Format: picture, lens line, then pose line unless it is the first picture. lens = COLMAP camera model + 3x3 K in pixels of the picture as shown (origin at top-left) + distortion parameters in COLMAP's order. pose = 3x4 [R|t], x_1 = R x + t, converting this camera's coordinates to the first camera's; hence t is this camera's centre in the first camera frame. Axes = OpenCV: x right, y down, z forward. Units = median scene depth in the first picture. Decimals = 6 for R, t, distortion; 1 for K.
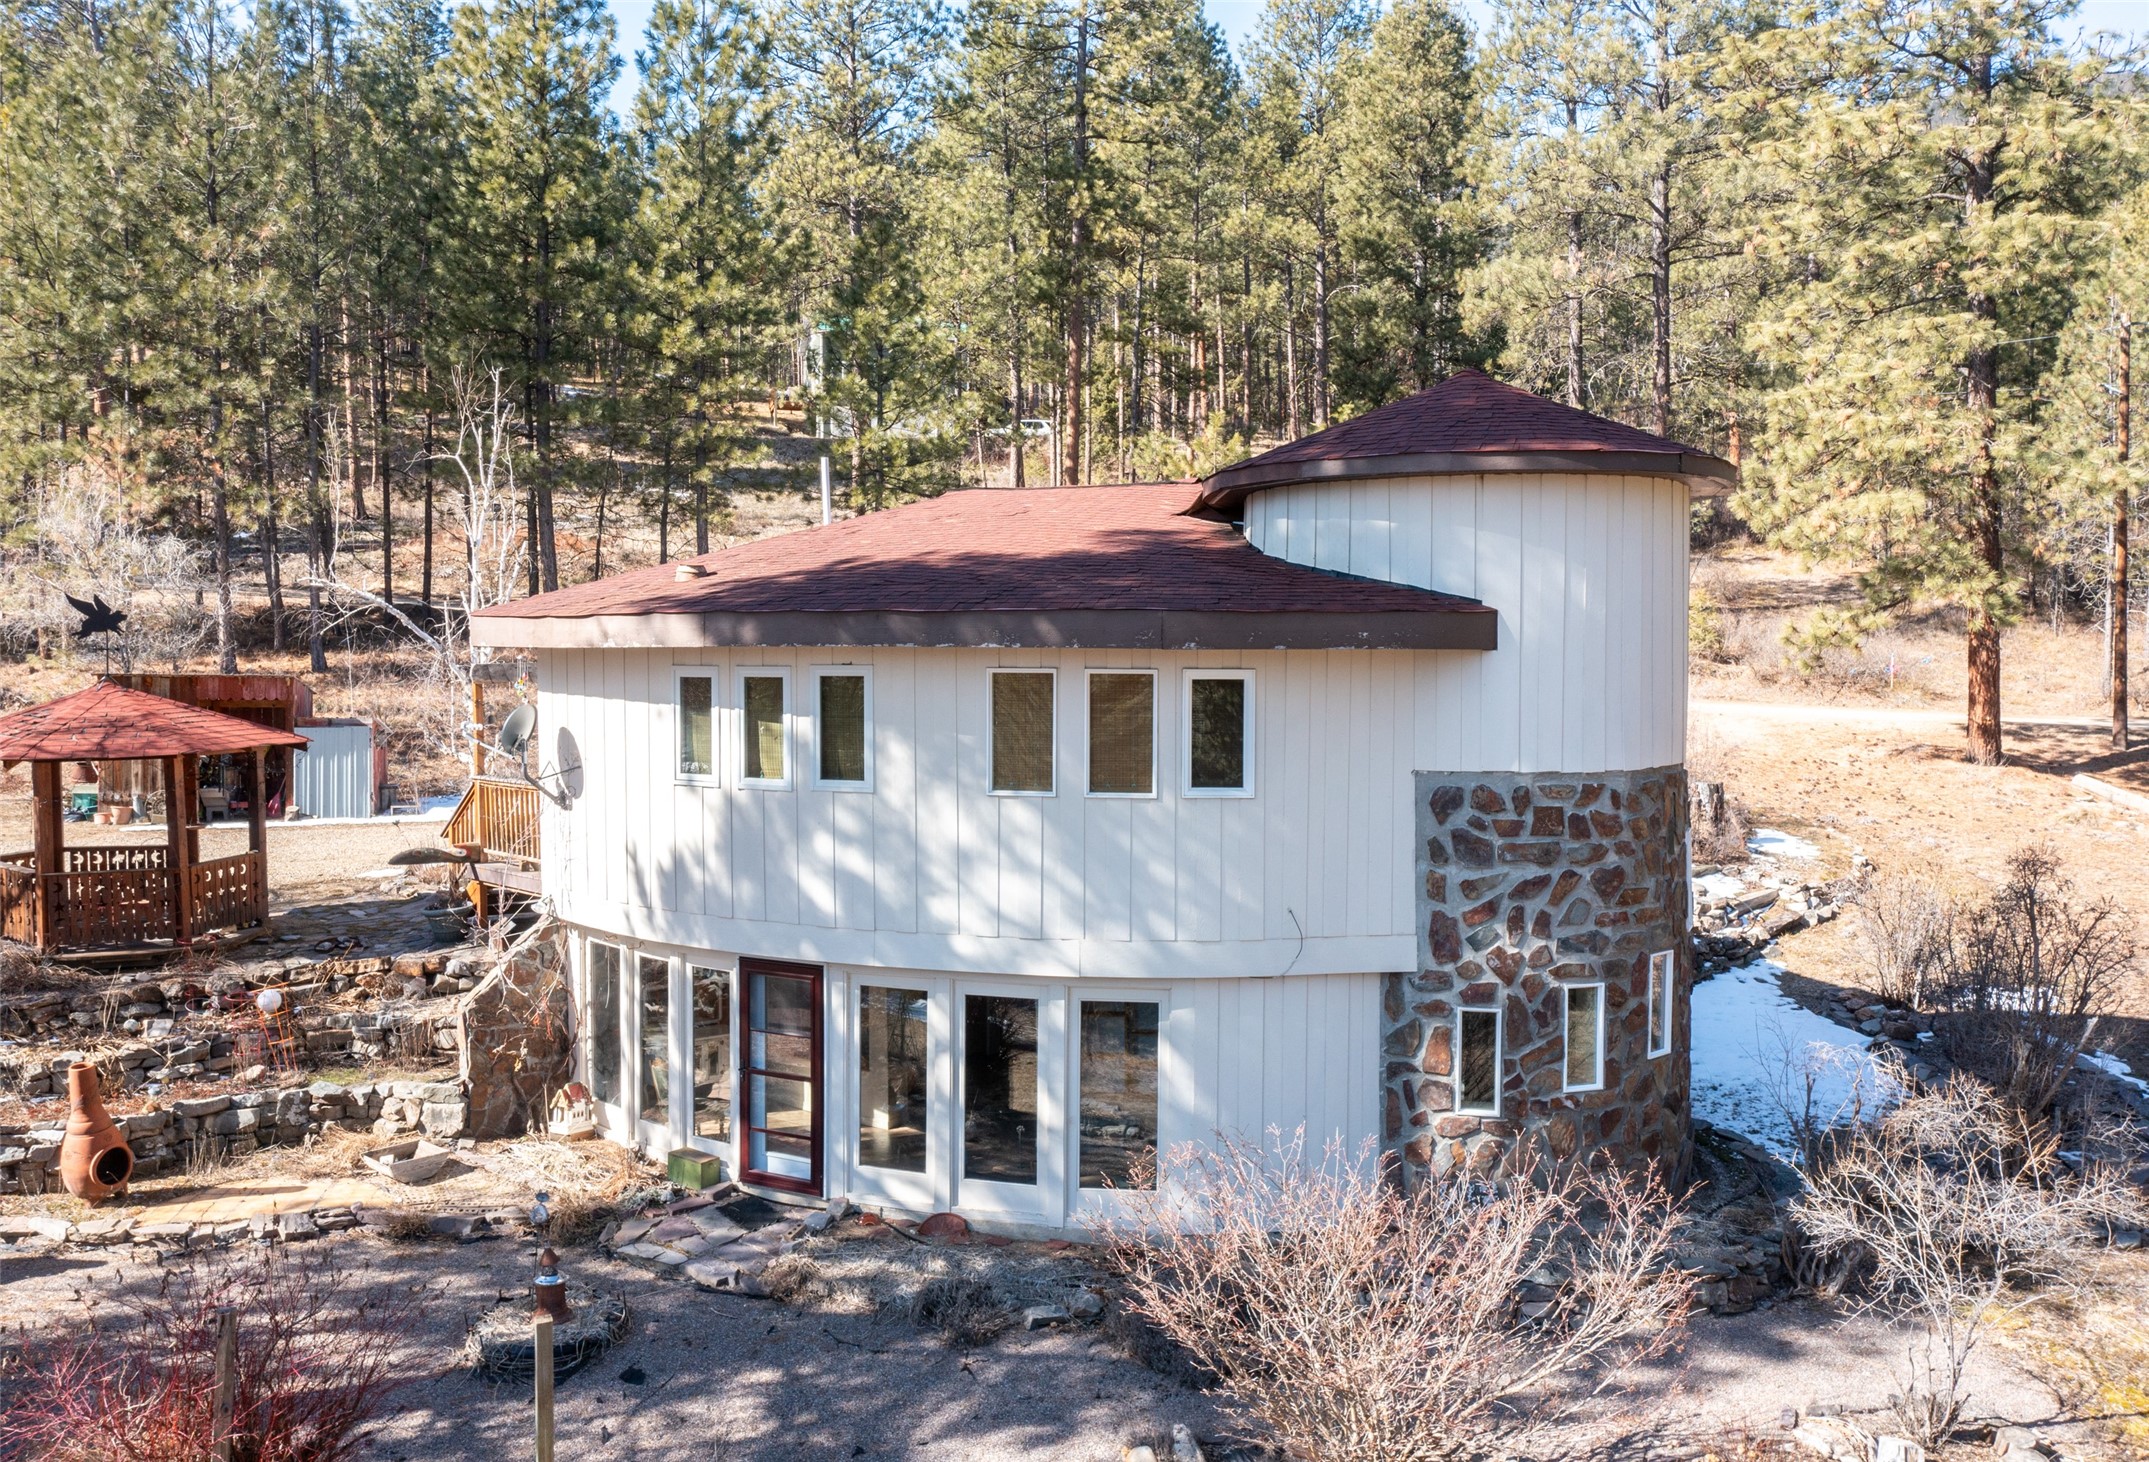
lens RADIAL K [[1751.1, 0, 1073.9], [0, 1751.1, 716.8], [0, 0, 1]] dist [-0.021717, -0.002637]
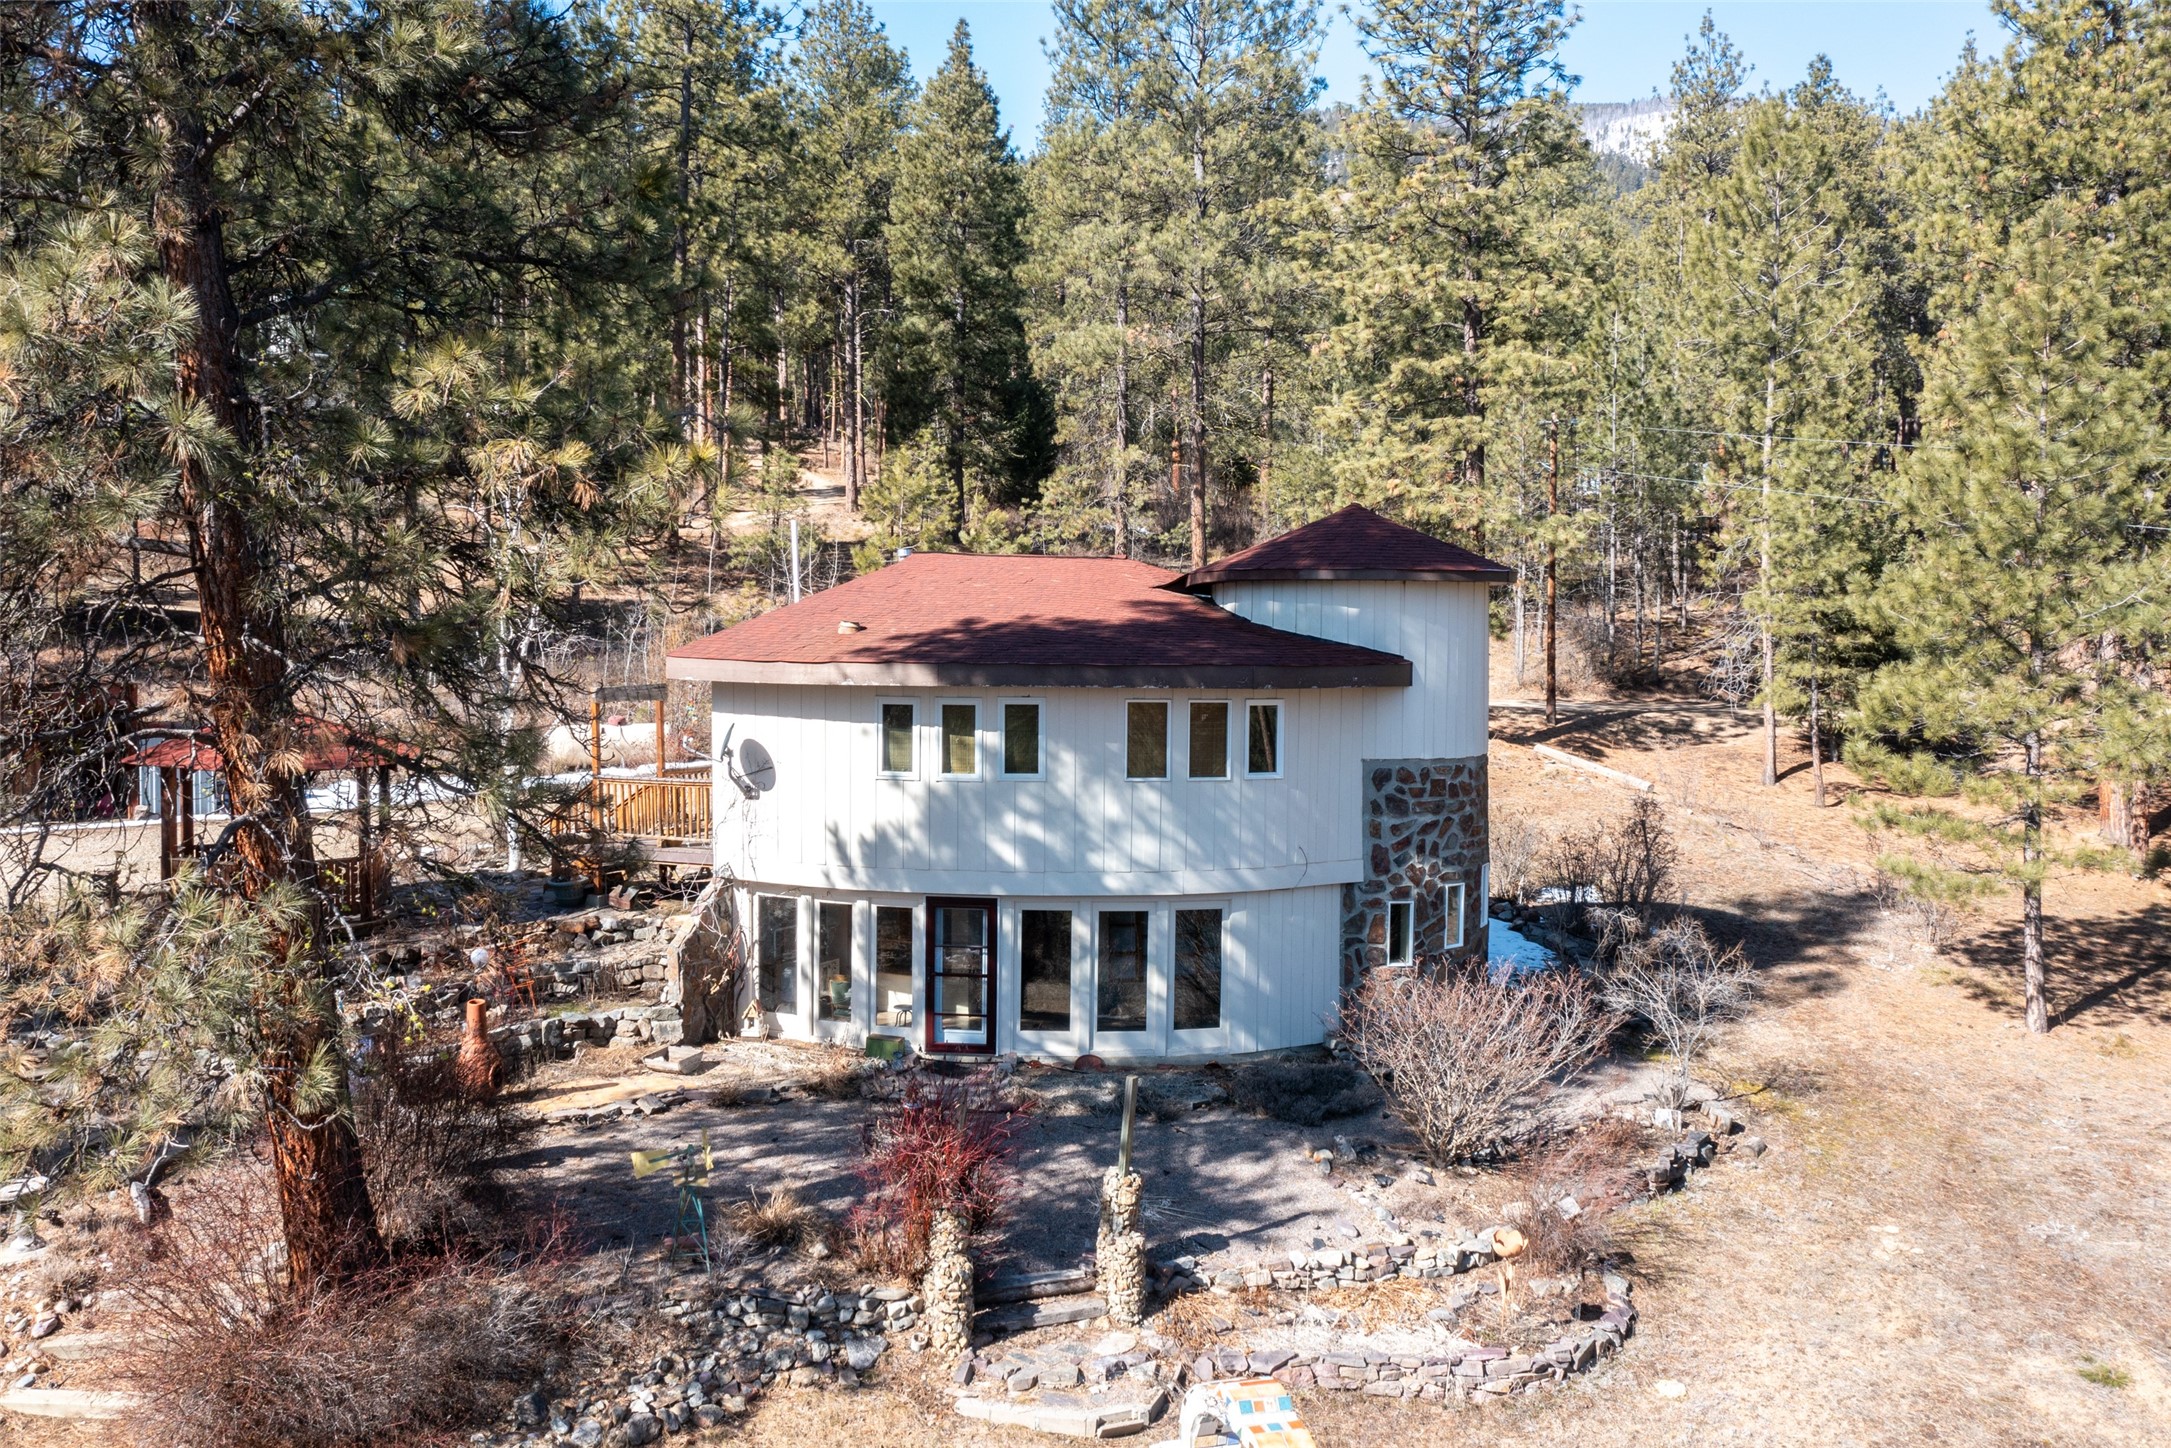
lens RADIAL K [[1765.5, 0, 1086.4], [0, 1765.5, 718.0], [0, 0, 1]] dist [-0.042967, 0.002841]
pose [[0.928462, -0.012967, 0.371201, -0.627331], [0.005793, 0.999774, 0.020435, -0.041321], [-0.371383, -0.016823, 0.928328, -0.415180]]
